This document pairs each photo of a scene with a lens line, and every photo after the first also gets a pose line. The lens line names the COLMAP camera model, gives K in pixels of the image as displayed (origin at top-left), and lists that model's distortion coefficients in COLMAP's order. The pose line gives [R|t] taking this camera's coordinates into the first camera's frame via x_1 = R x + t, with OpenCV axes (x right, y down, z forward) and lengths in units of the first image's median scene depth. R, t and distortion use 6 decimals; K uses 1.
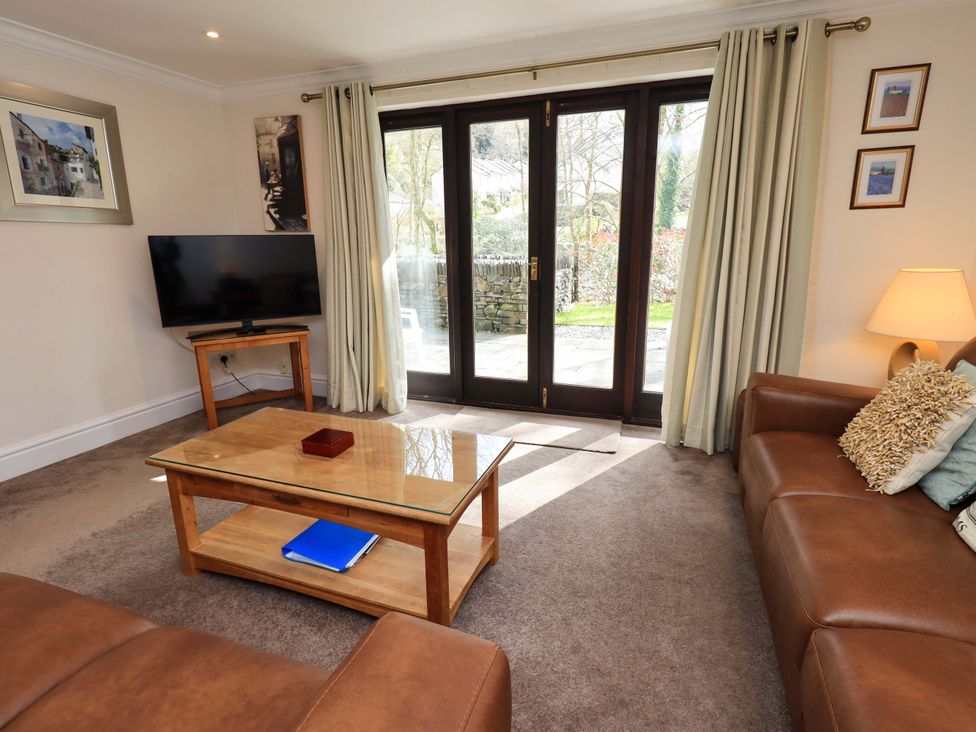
lens RADIAL K [[509.9, 0, 491.5], [0, 509.9, 361.2], [0, 0, 1]] dist [0.005169, -0.001549]
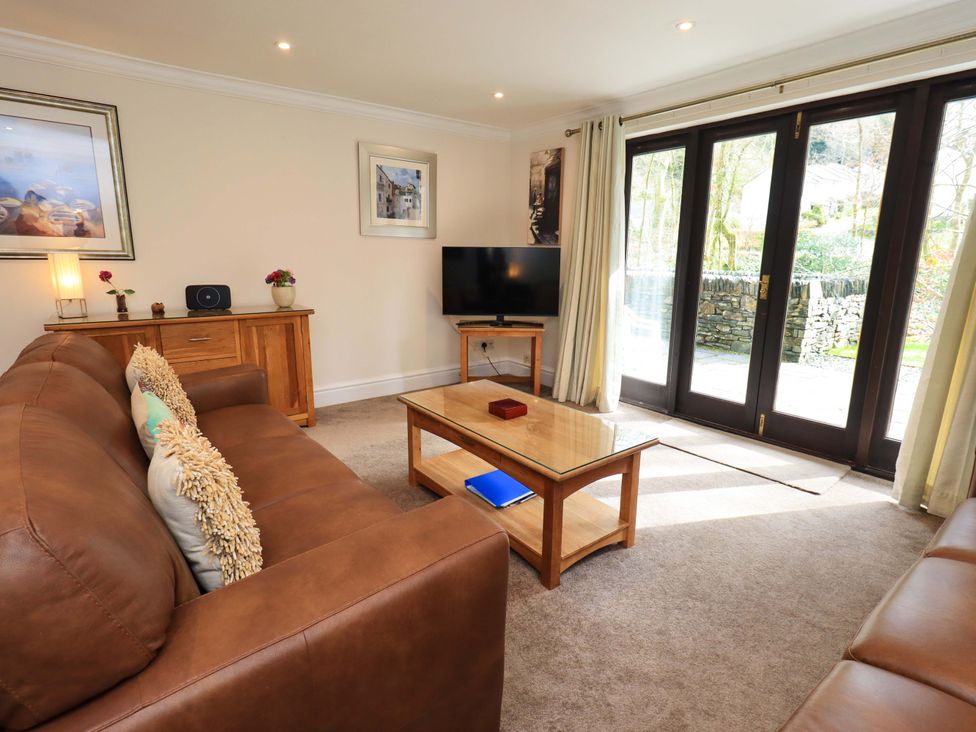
lens RADIAL K [[506.8, 0, 487.3], [0, 506.8, 357.9], [0, 0, 1]] dist [0.002278, -0.000122]
pose [[0.845700, 0.129684, -0.517661, 0.147382], [-0.145505, 0.989306, 0.010129, 0.014691], [0.513439, 0.066757, 0.855526, -0.064469]]
